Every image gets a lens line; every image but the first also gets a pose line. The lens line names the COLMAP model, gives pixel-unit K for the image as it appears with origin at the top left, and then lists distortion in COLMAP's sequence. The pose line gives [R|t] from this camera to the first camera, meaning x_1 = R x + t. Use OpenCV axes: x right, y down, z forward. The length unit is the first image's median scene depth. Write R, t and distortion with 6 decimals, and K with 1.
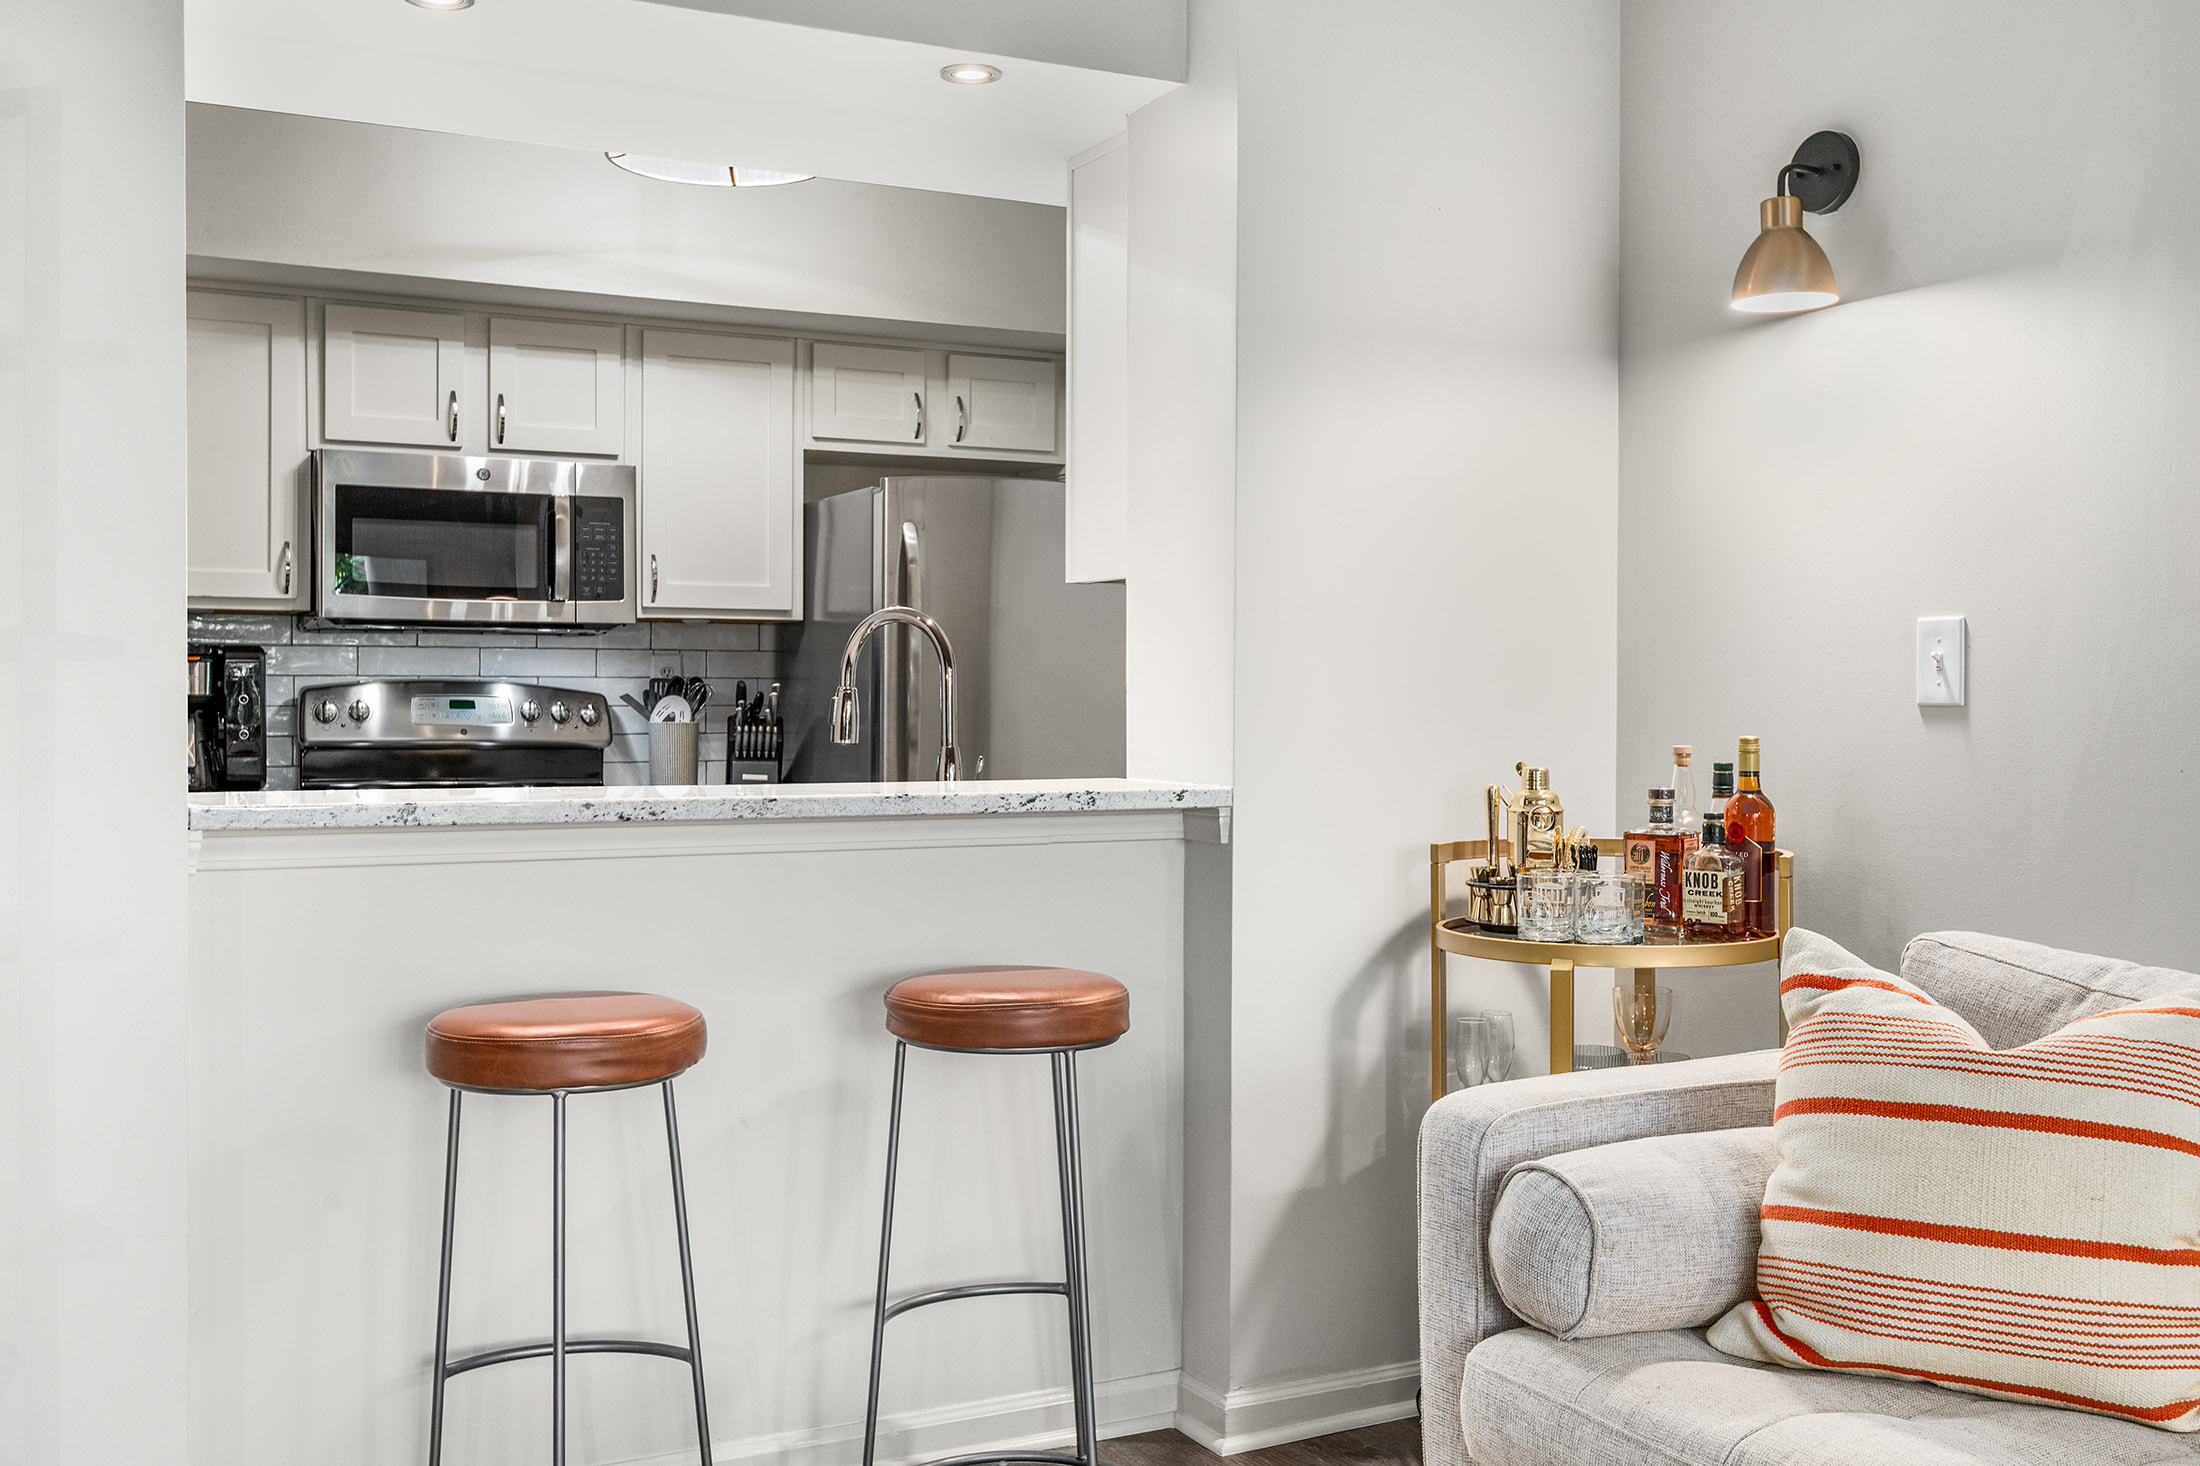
lens RADIAL K [[2133.8, 0, 1100.6], [0, 2133.8, 702.6], [0, 0, 1]] dist [-0.001382, -0.004844]
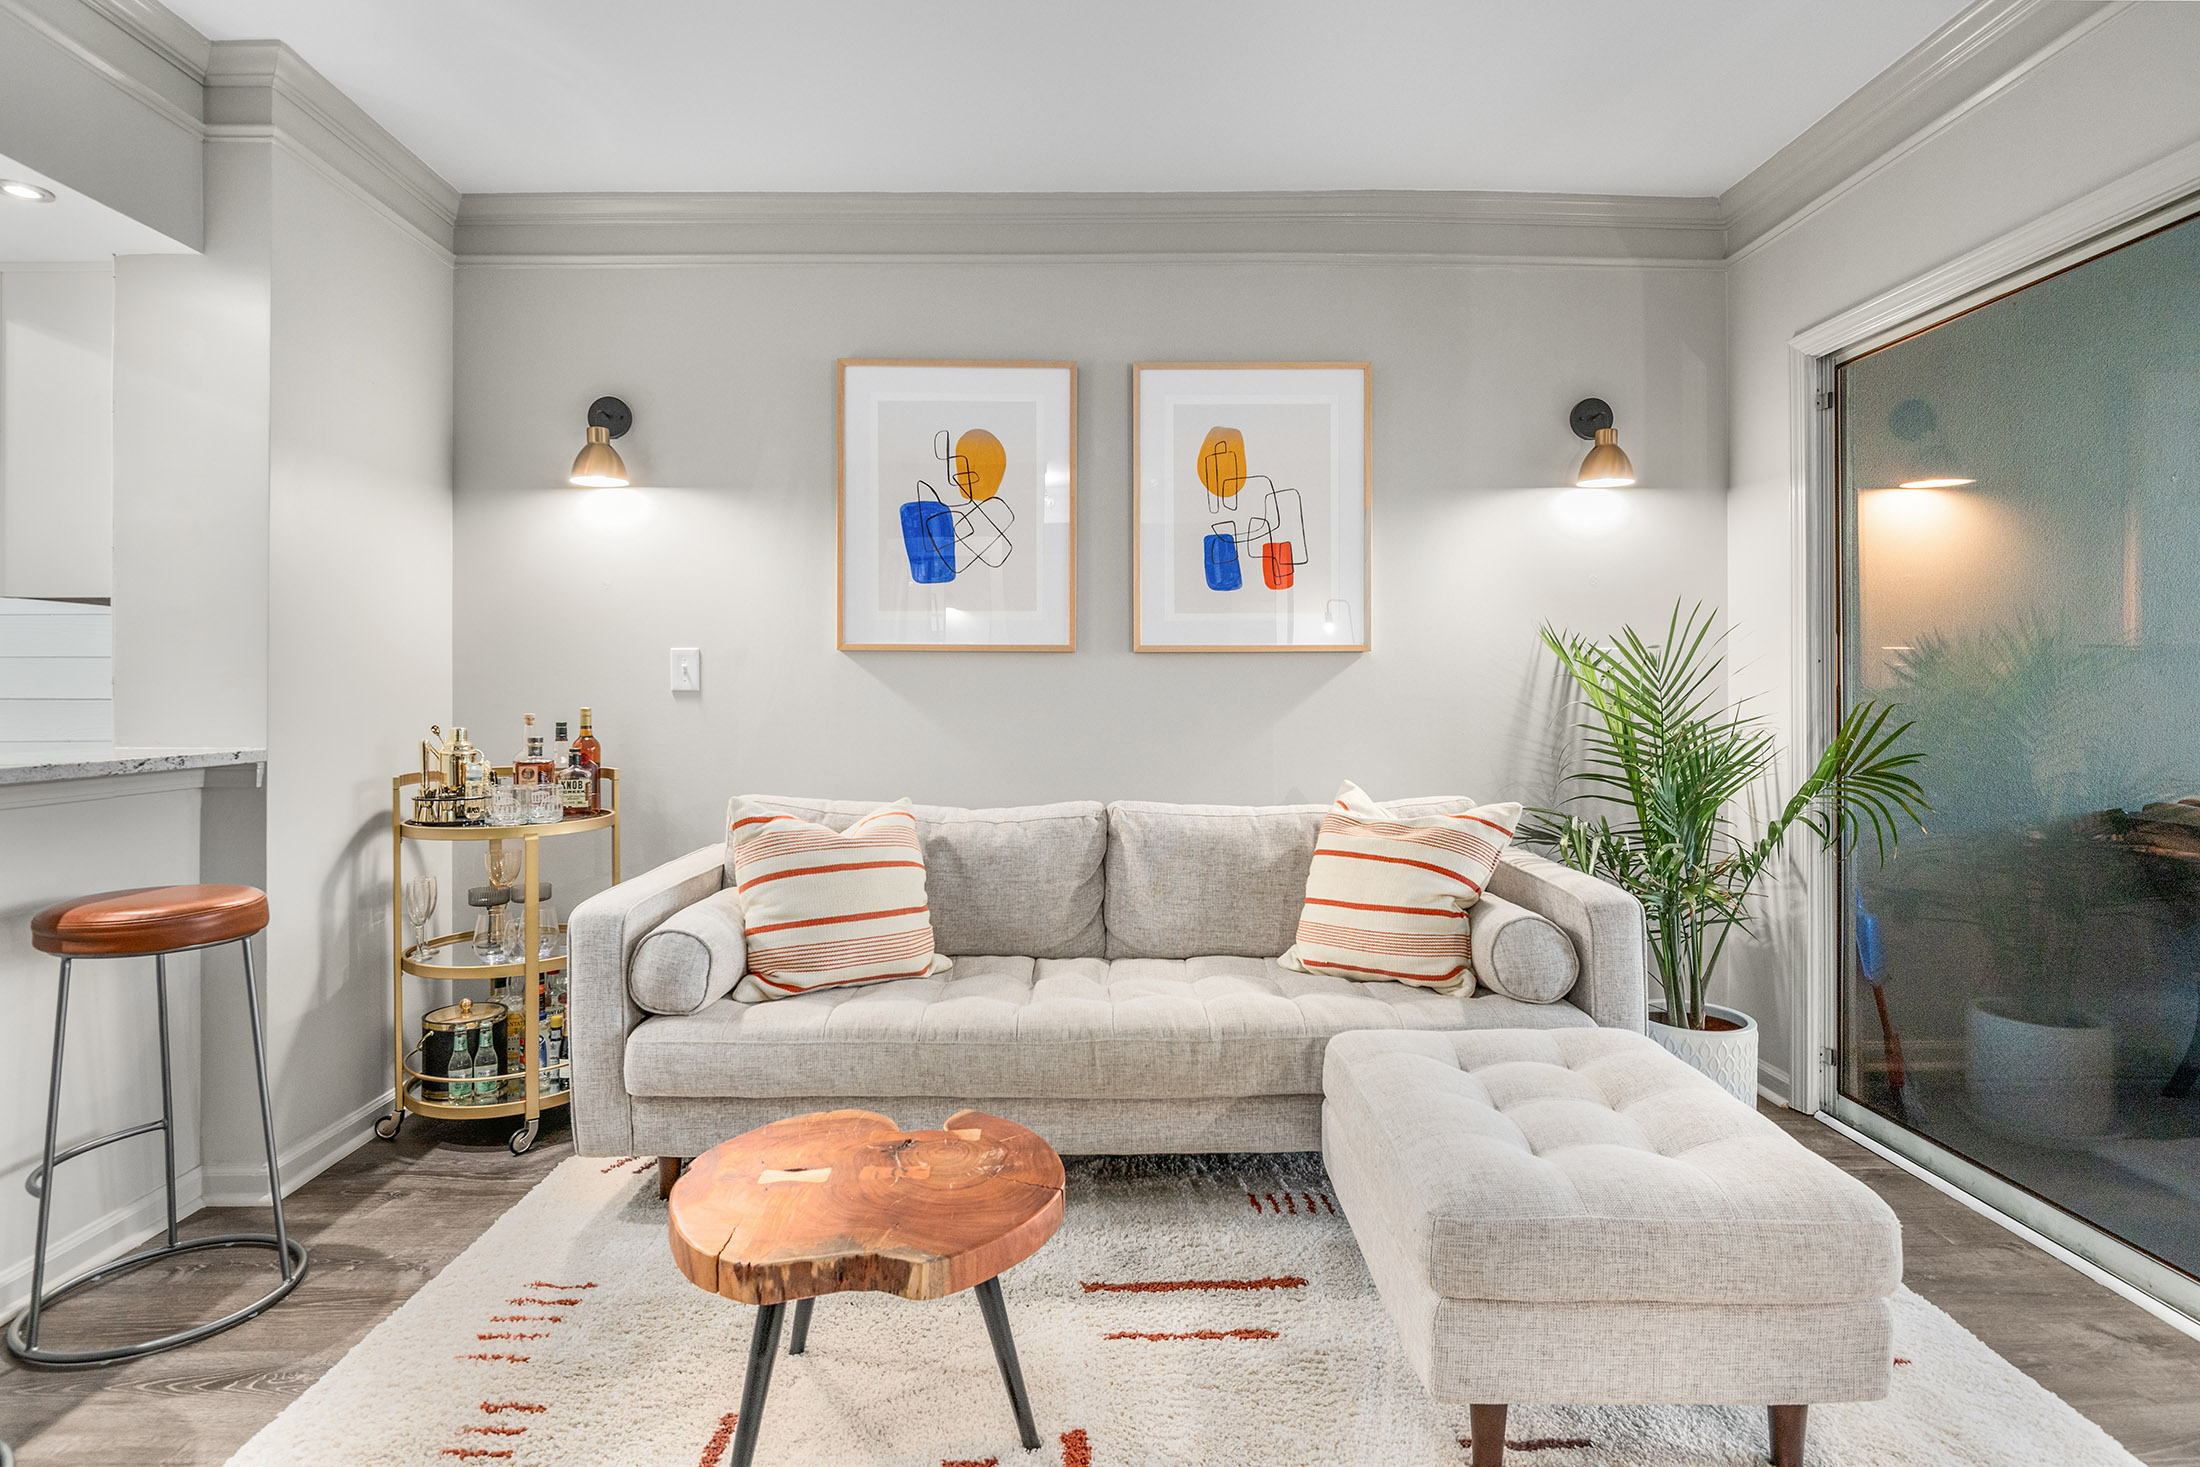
lens RADIAL K [[1110.2, 0, 1095.0], [0, 1110.2, 682.0], [0, 0, 1]] dist [0.001829, -0.000550]
pose [[0.439942, 0.004515, 0.898015, -0.382381], [0.002914, 0.999975, -0.006455, 0.000790], [-0.898021, 0.005456, 0.439918, 0.155209]]
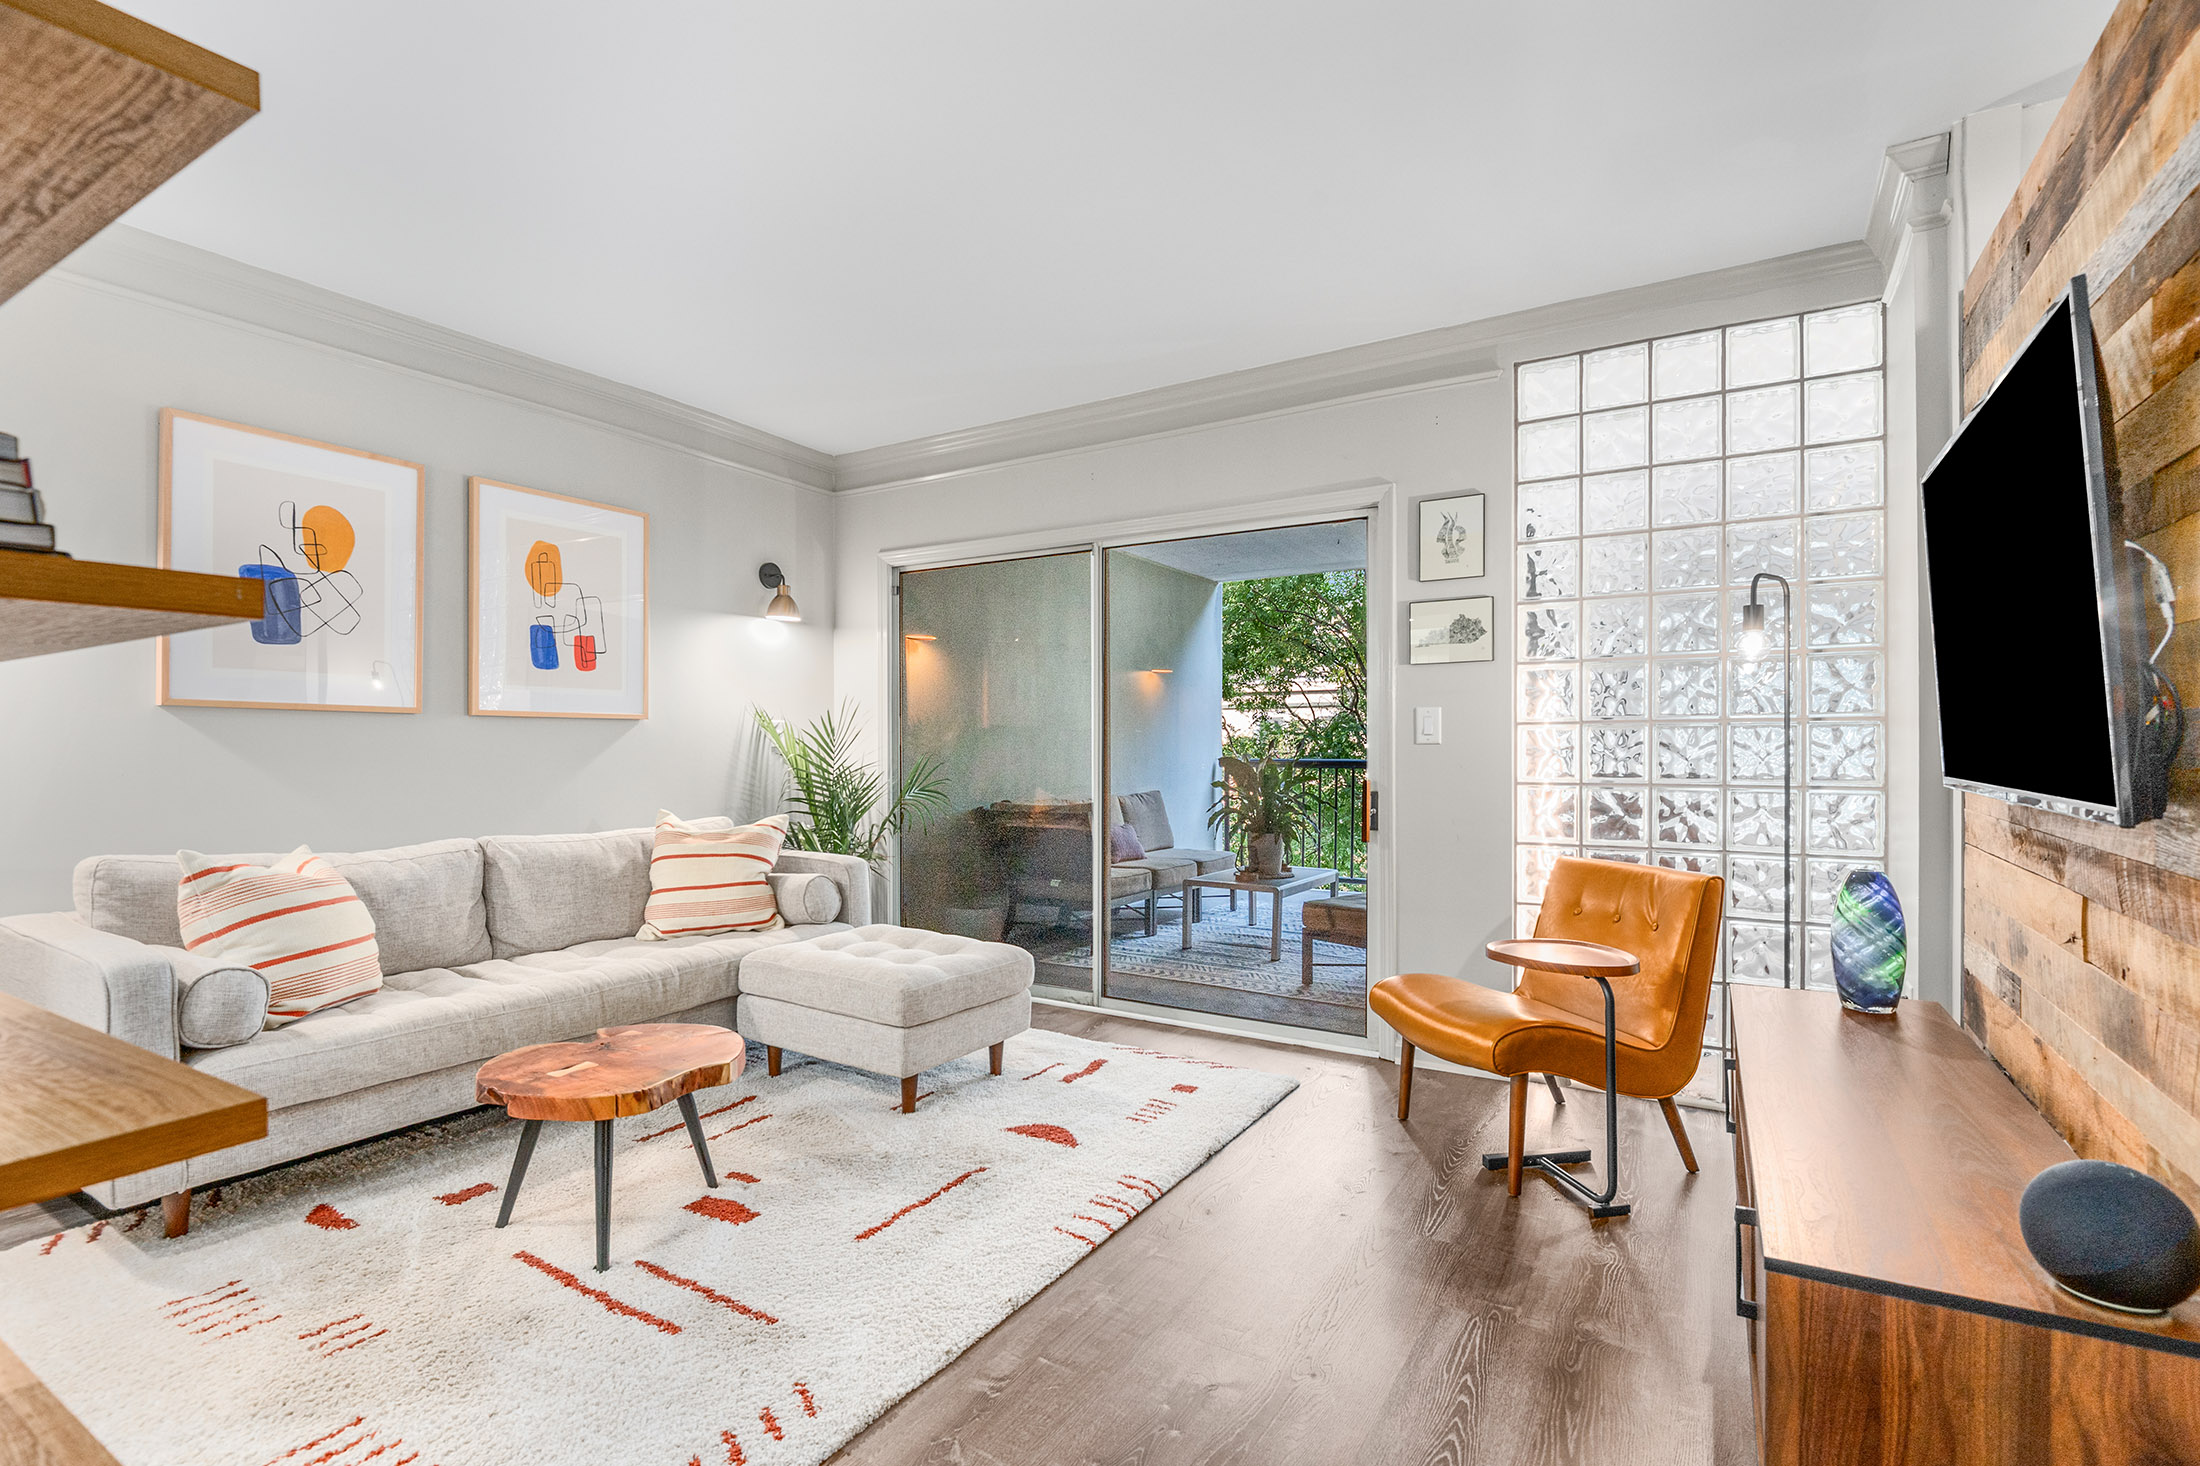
lens RADIAL K [[1028.1, 0, 1093.3], [0, 1028.1, 746.5], [0, 0, 1]] dist [0.002301, -0.000238]
pose [[-0.524606, 0.002192, 0.851342, -0.788165], [0.002360, 0.999997, -0.001121, 0.004207], [-0.851342, 0.001421, -0.524610, 0.586719]]
